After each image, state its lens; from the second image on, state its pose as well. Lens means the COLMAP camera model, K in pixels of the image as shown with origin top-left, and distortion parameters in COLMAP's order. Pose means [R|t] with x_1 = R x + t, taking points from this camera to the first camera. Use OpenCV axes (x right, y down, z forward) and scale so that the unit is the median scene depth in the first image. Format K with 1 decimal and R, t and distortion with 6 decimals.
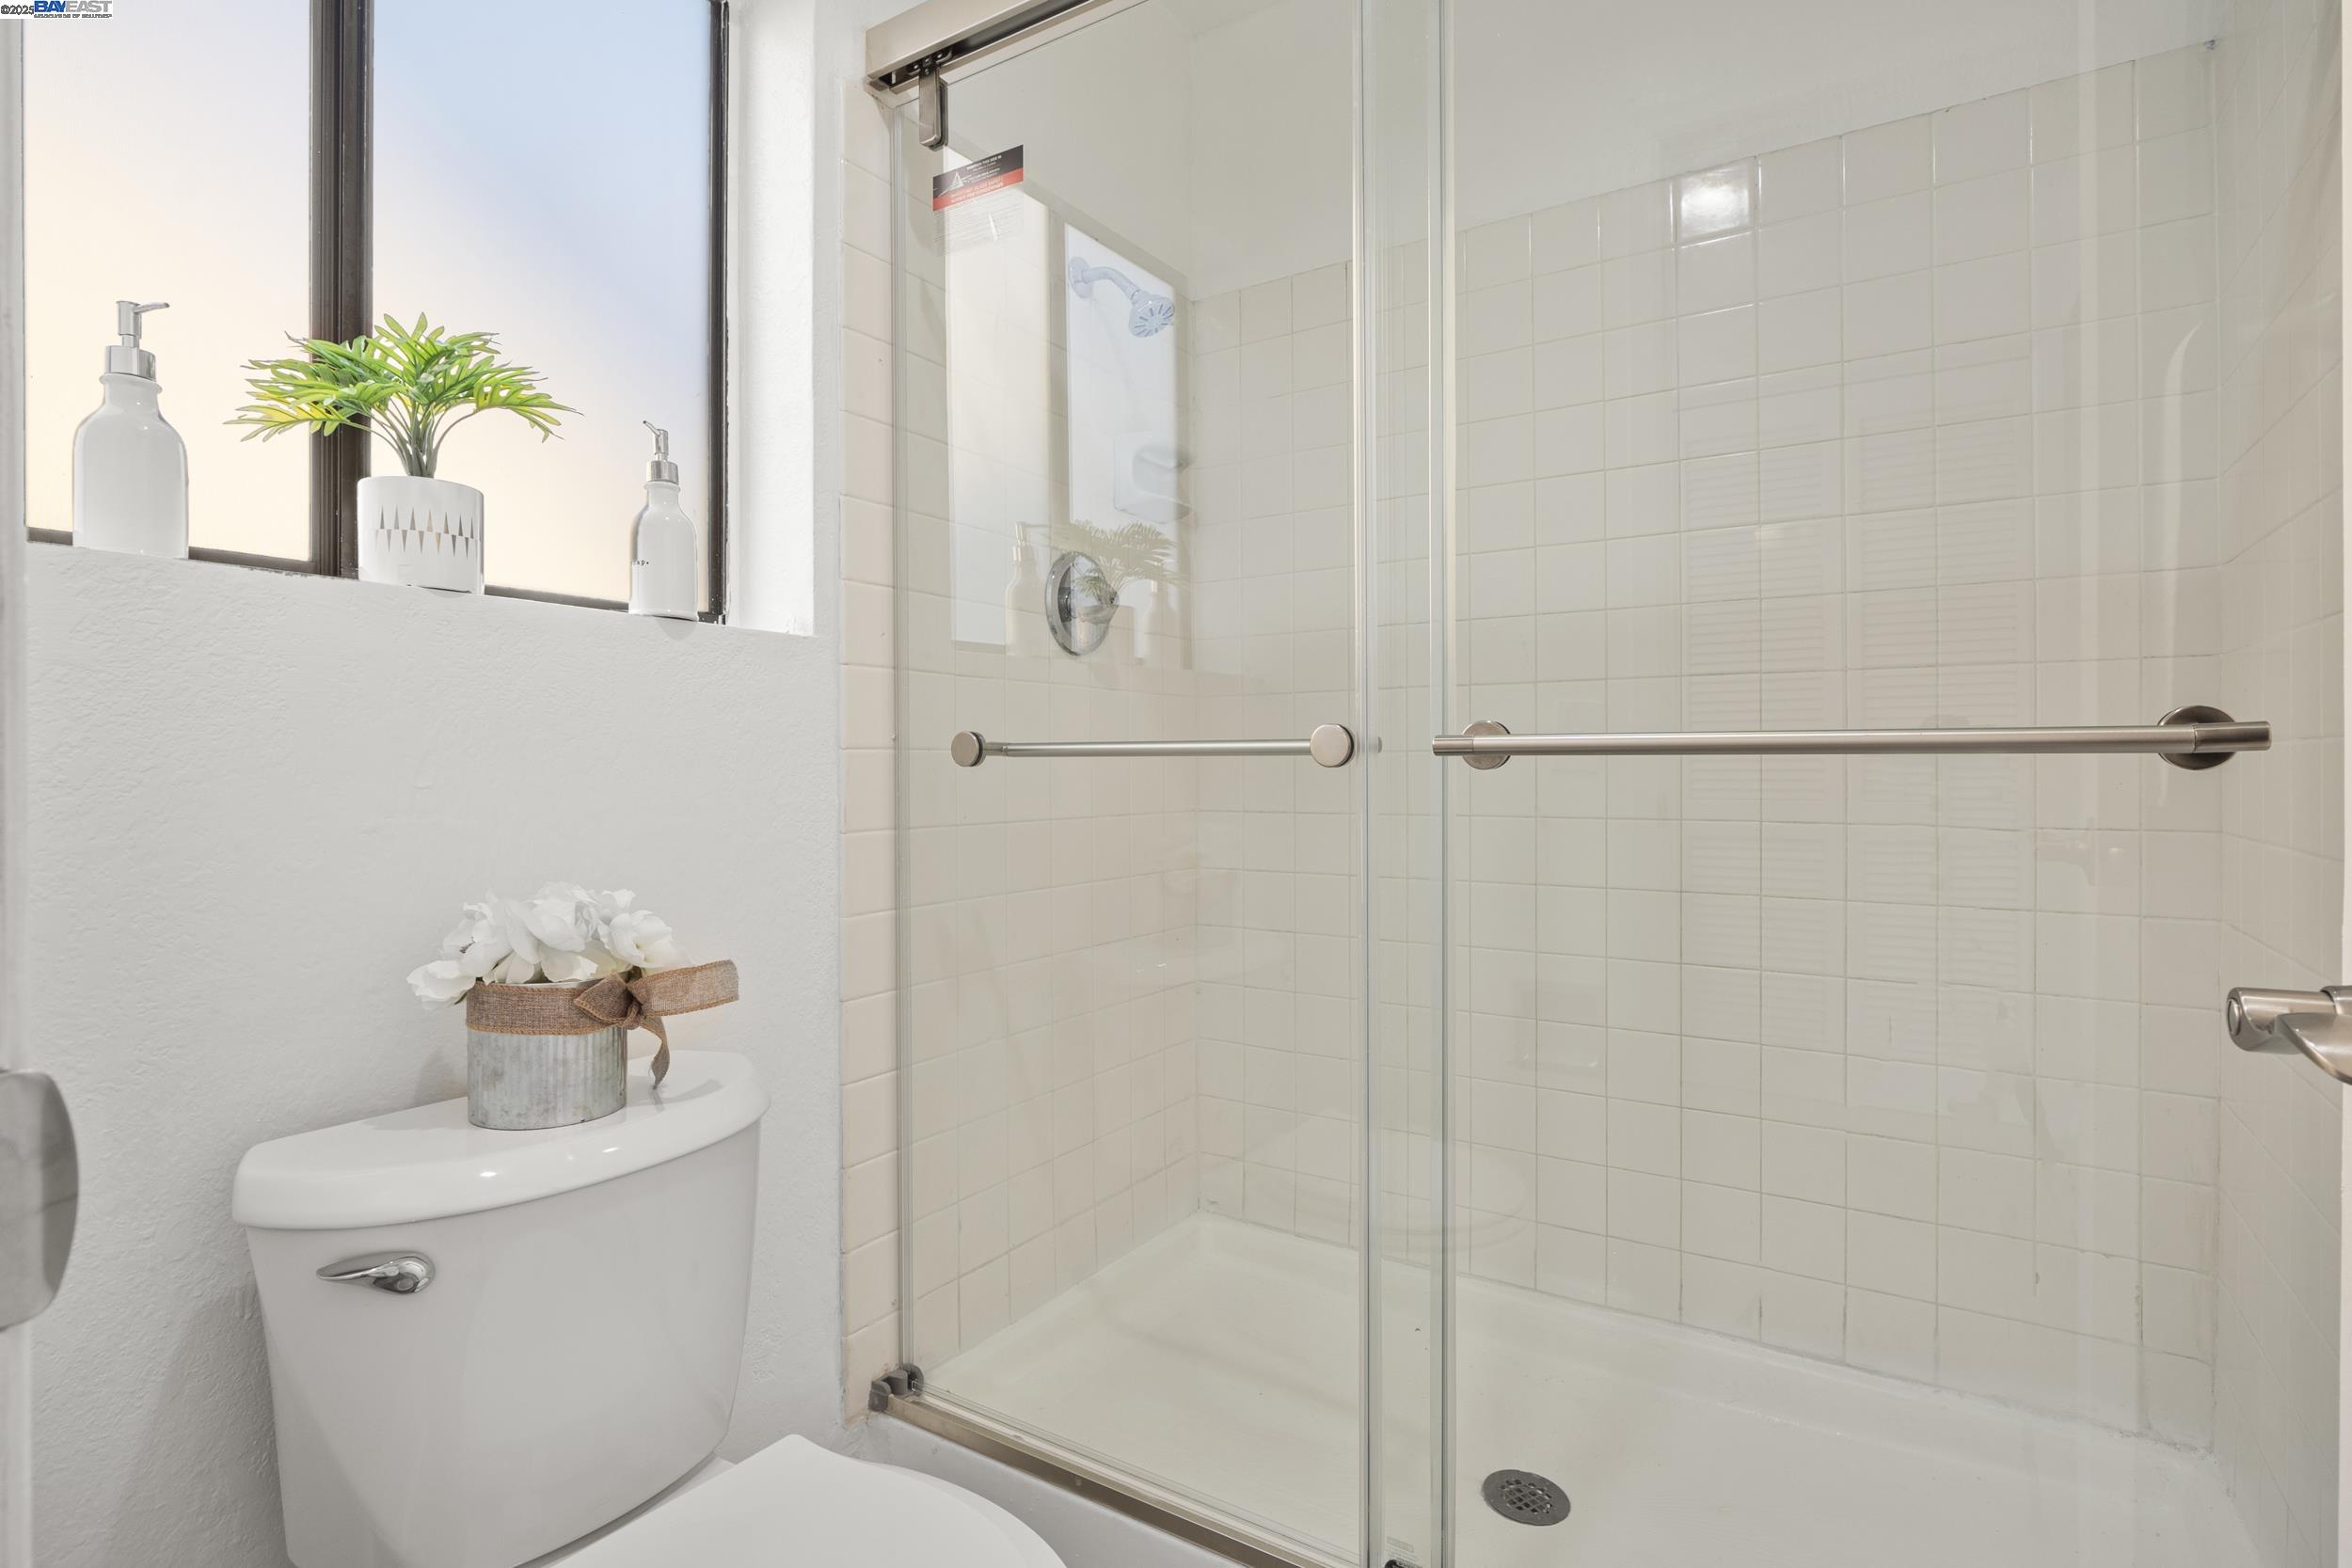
lens RADIAL K [[1167.2, 0, 1172.1], [0, 1167.2, 777.0], [0, 0, 1]] dist [-0.012336, 0.000918]
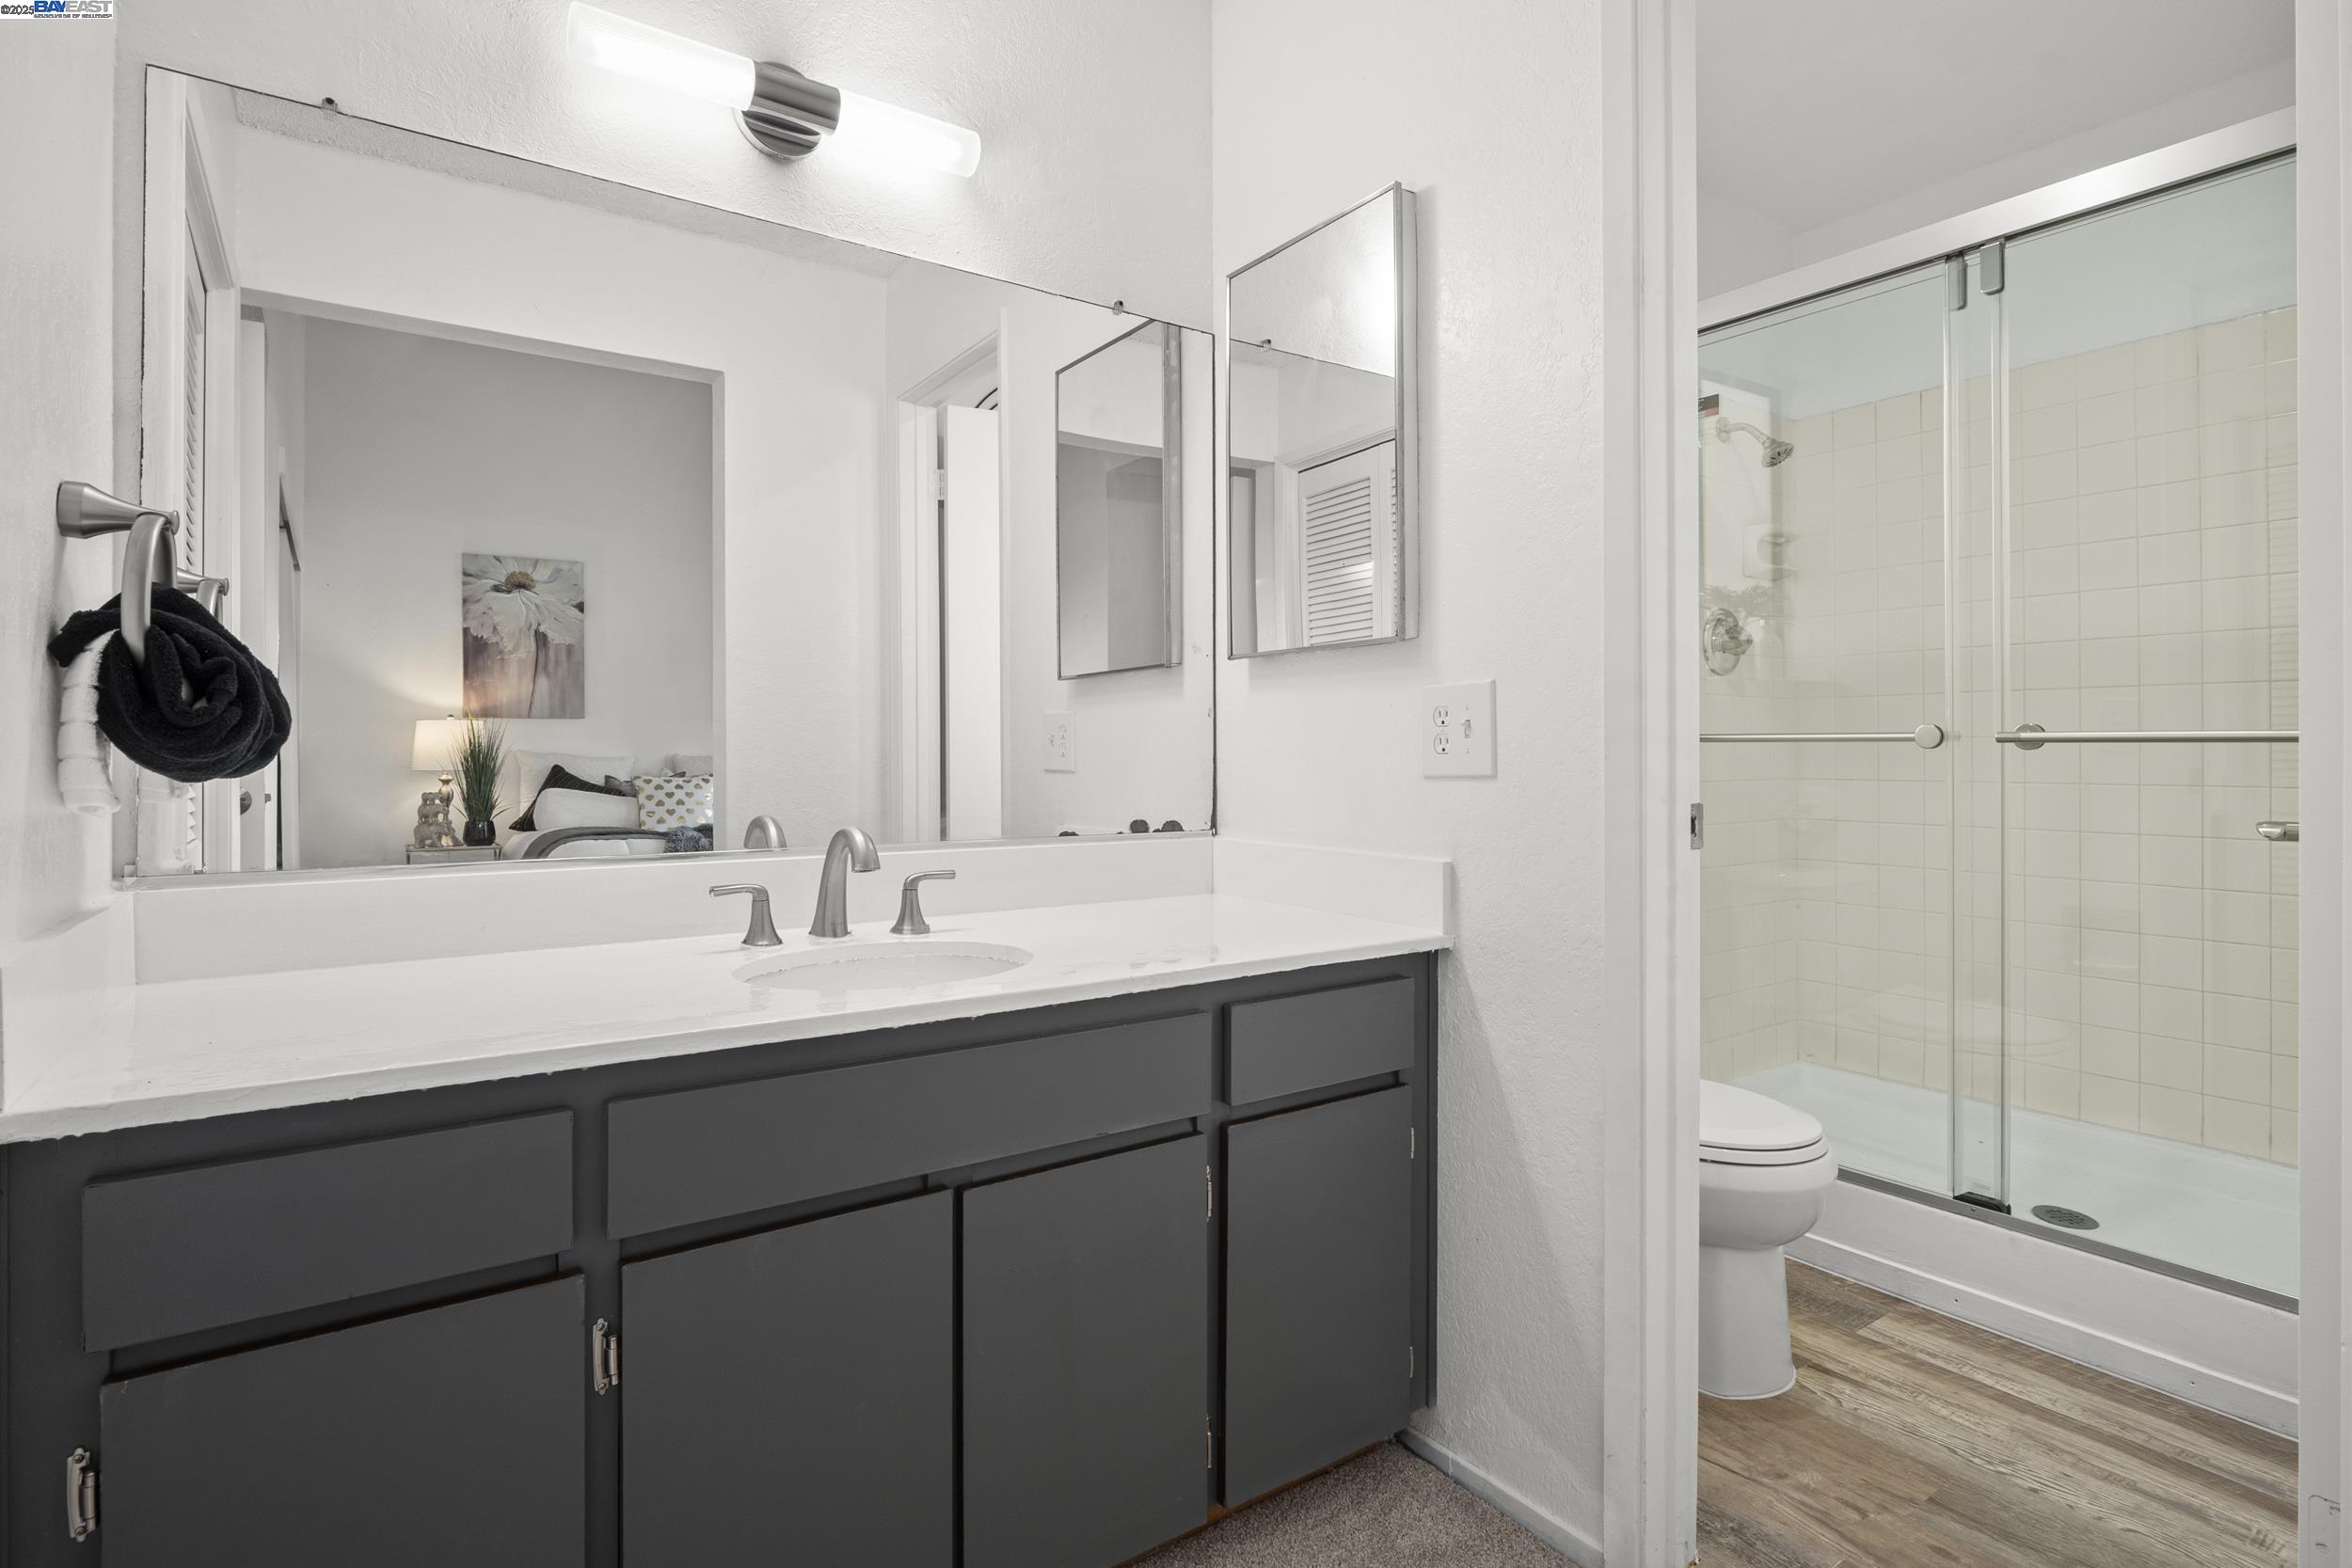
lens RADIAL K [[1167.2, 0, 1185.0], [0, 1167.2, 726.9], [0, 0, 1]] dist [-0.012336, 0.000918]
pose [[0.927836, 0.004521, -0.372961, -0.185295], [-0.014889, 0.999578, -0.024925, 0.014433], [0.372691, 0.028679, 0.927512, -0.778771]]
